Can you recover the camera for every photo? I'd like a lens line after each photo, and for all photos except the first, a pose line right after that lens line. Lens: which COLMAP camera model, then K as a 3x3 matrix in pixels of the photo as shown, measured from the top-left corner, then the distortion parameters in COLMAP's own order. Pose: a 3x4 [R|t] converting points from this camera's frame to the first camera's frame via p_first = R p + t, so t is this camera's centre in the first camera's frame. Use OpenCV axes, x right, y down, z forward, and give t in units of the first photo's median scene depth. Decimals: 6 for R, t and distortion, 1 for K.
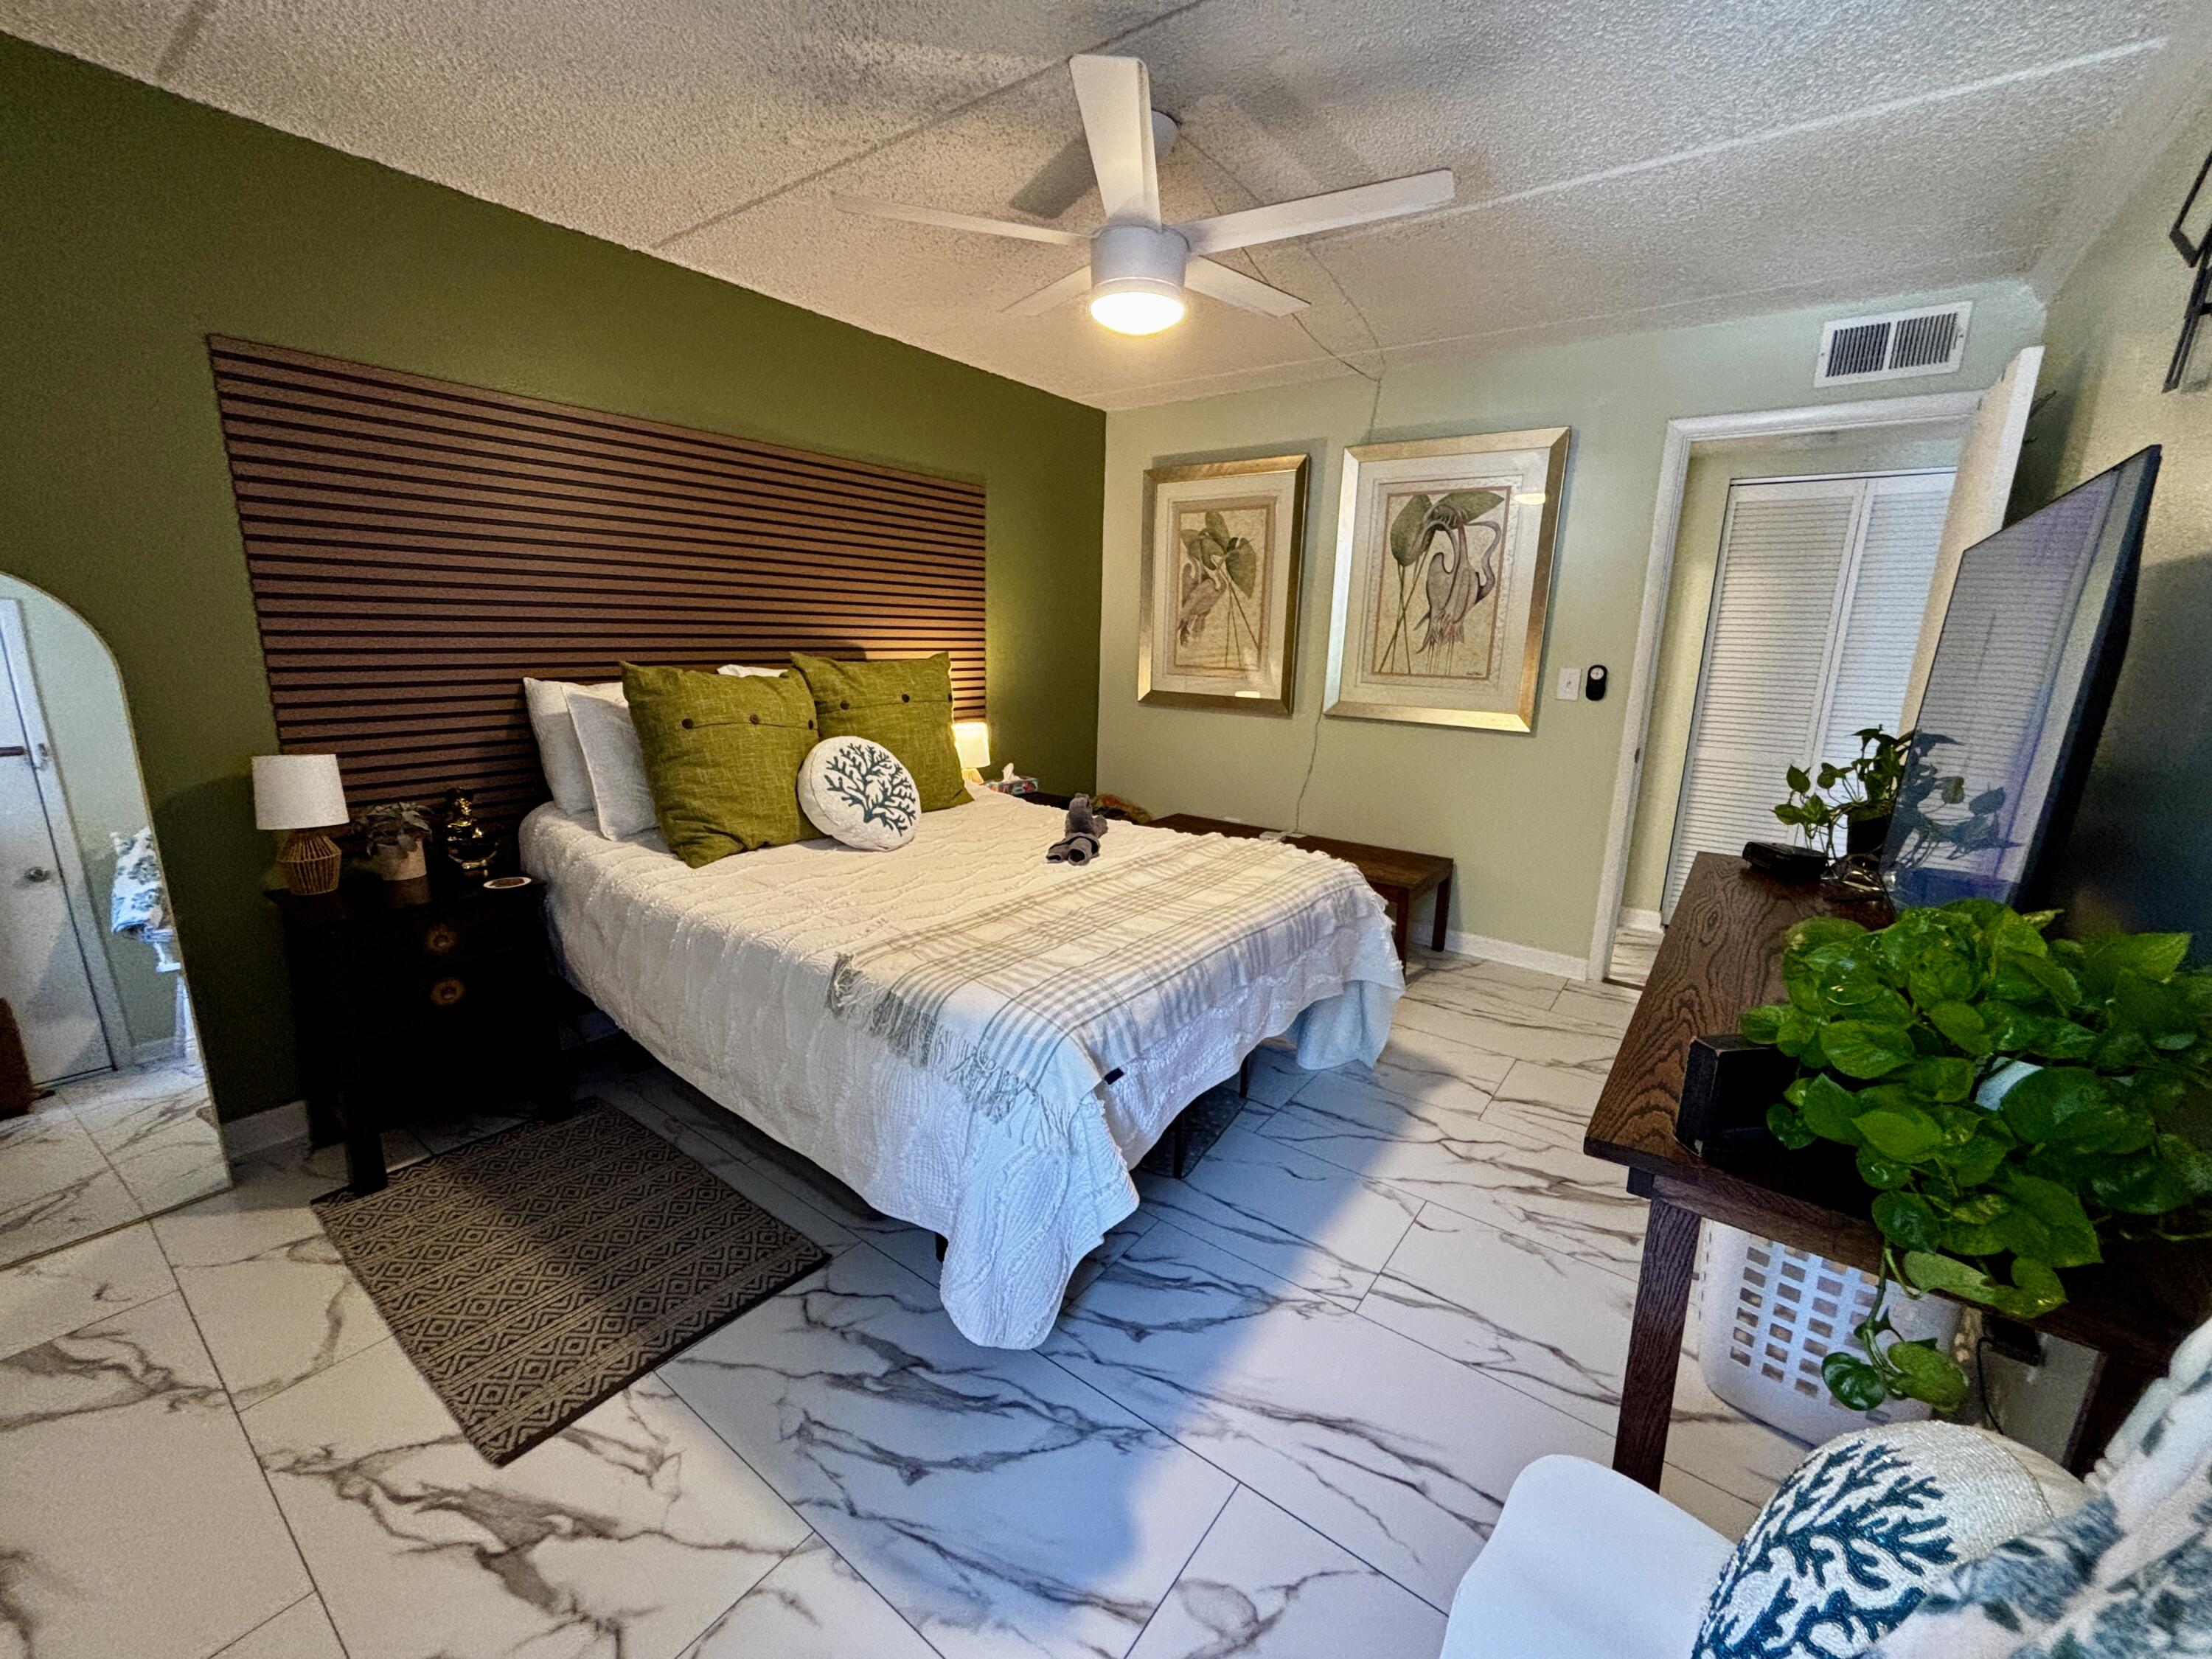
lens RADIAL K [[904.6, 0, 1100.5], [0, 904.6, 823.0], [0, 0, 1]] dist [0.001050, 0.000736]
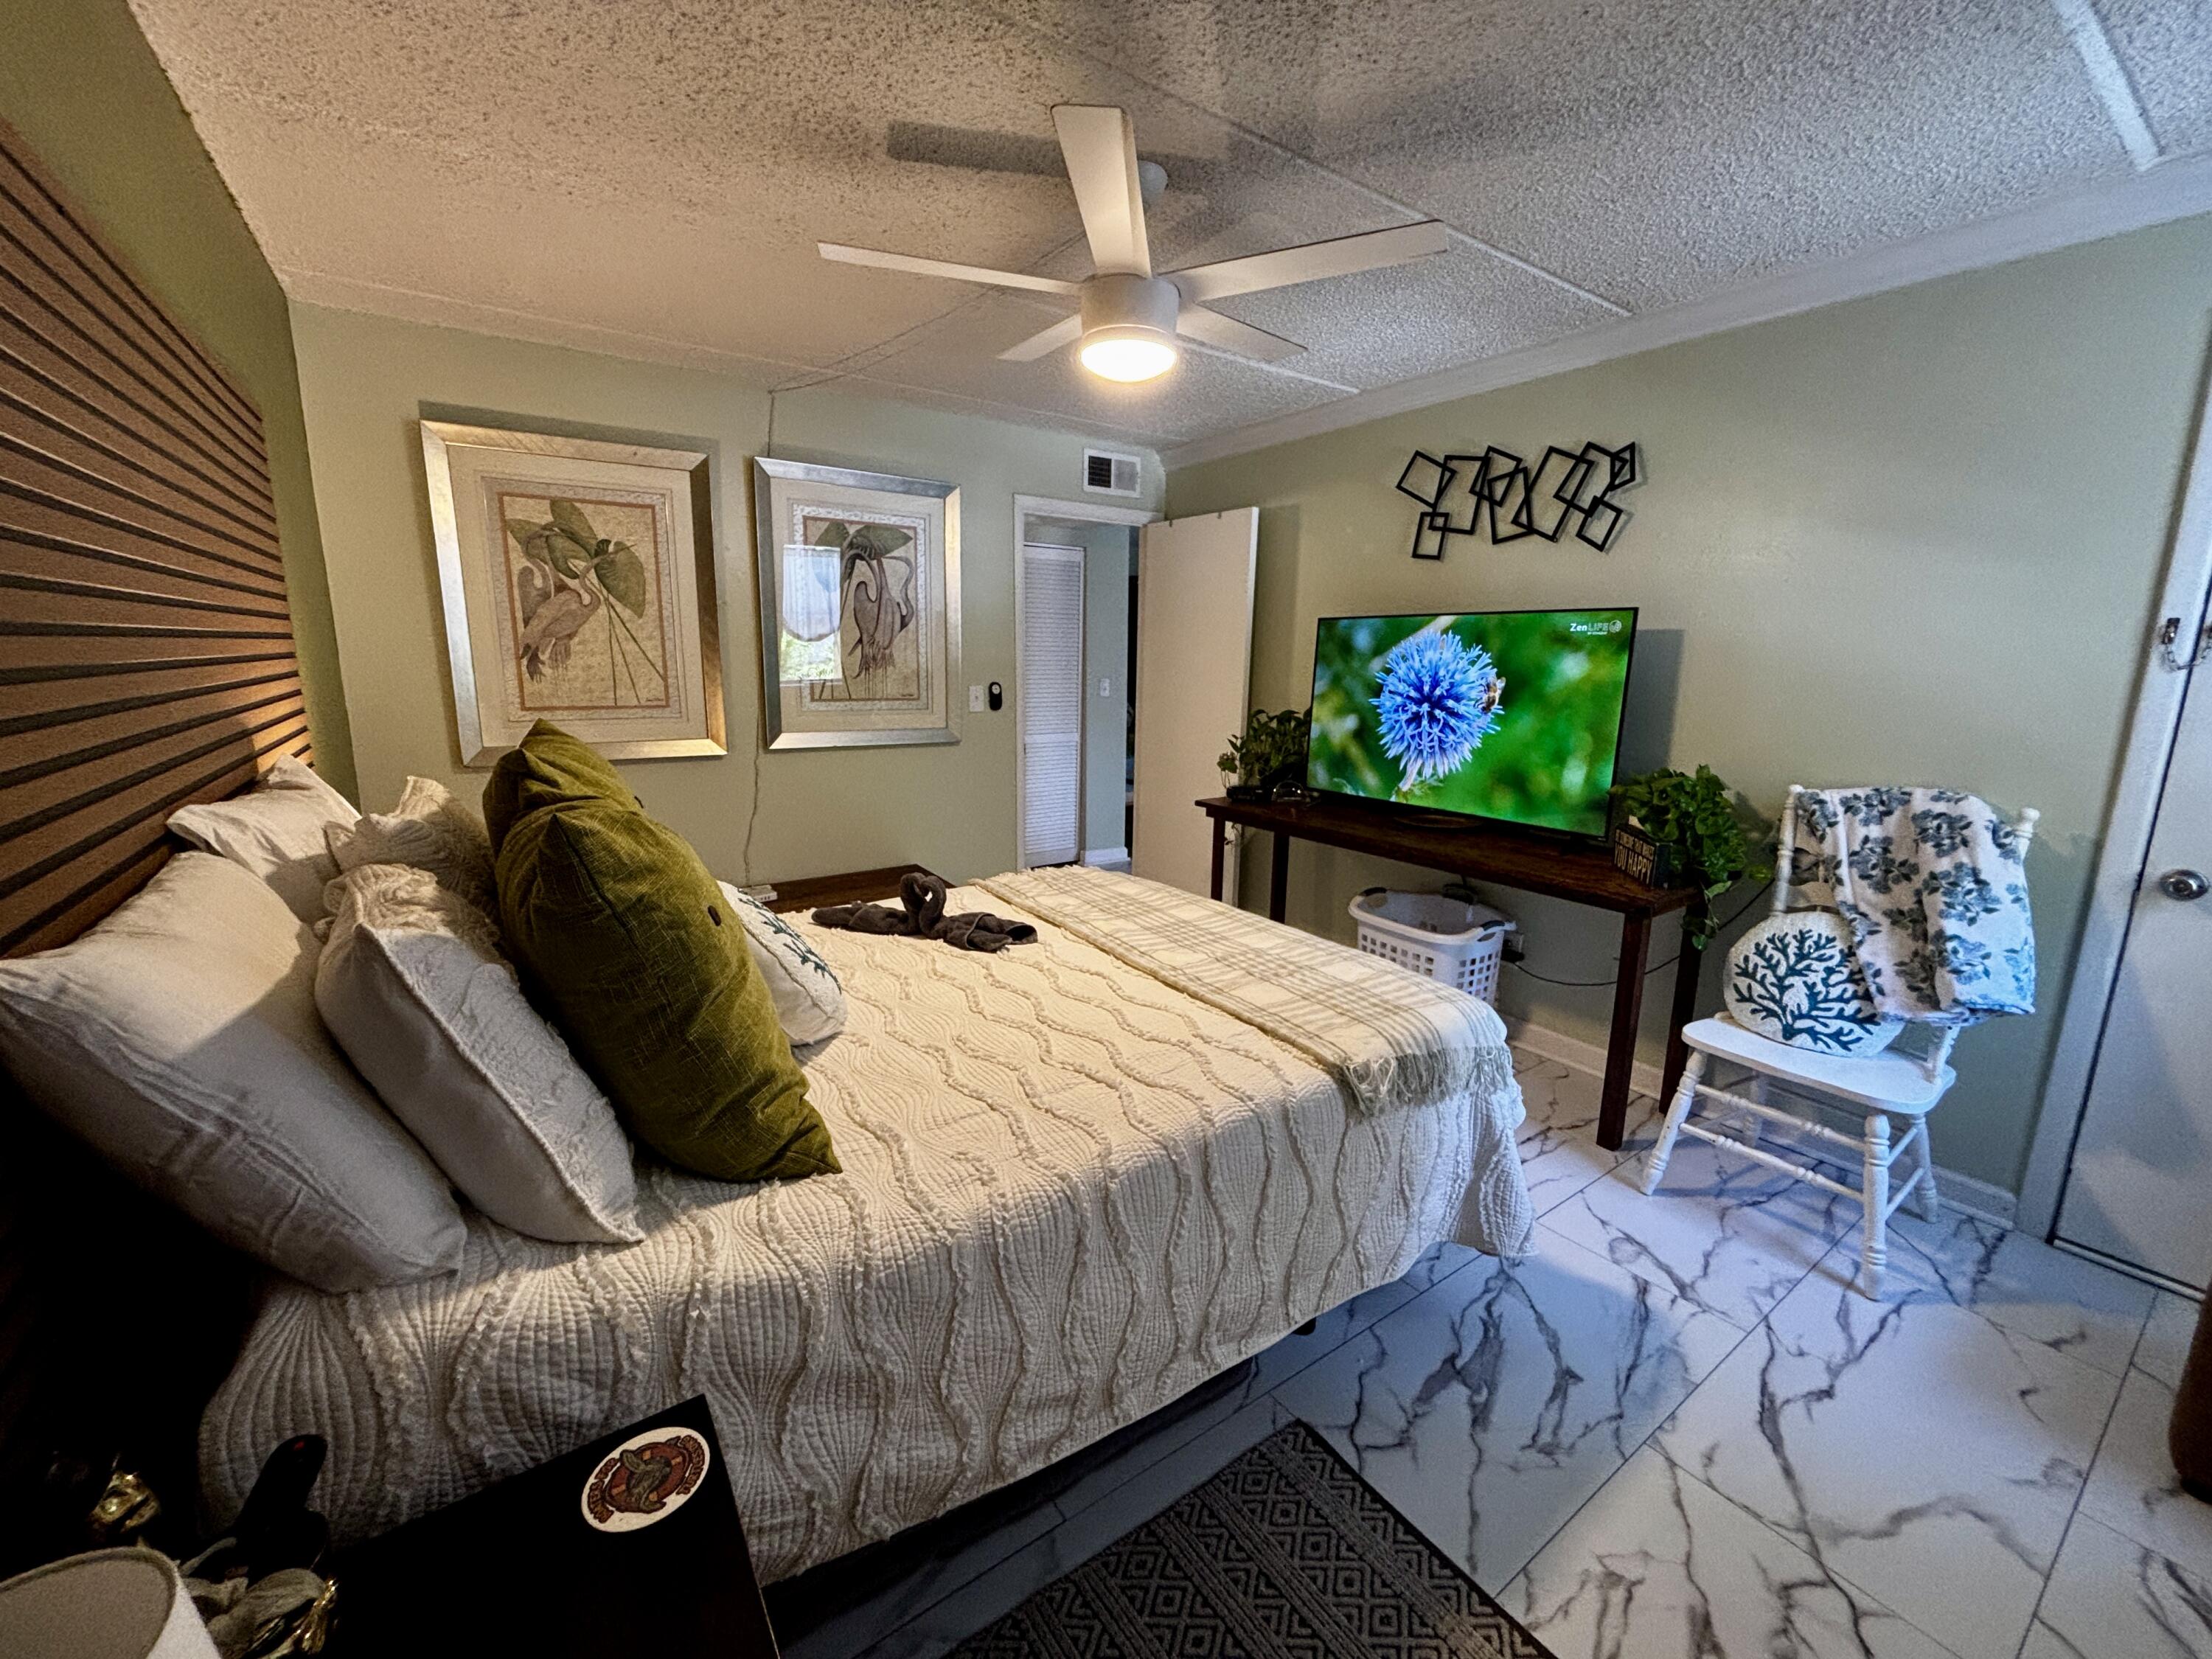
lens RADIAL K [[895.1, 0, 1105.6], [0, 895.1, 815.5], [0, 0, 1]] dist [0.000958, -0.000528]
pose [[0.300267, -0.193623, 0.933997, -0.766524], [0.192936, 0.971270, 0.139323, -0.173810], [-0.934139, 0.138367, 0.328997, 0.599806]]
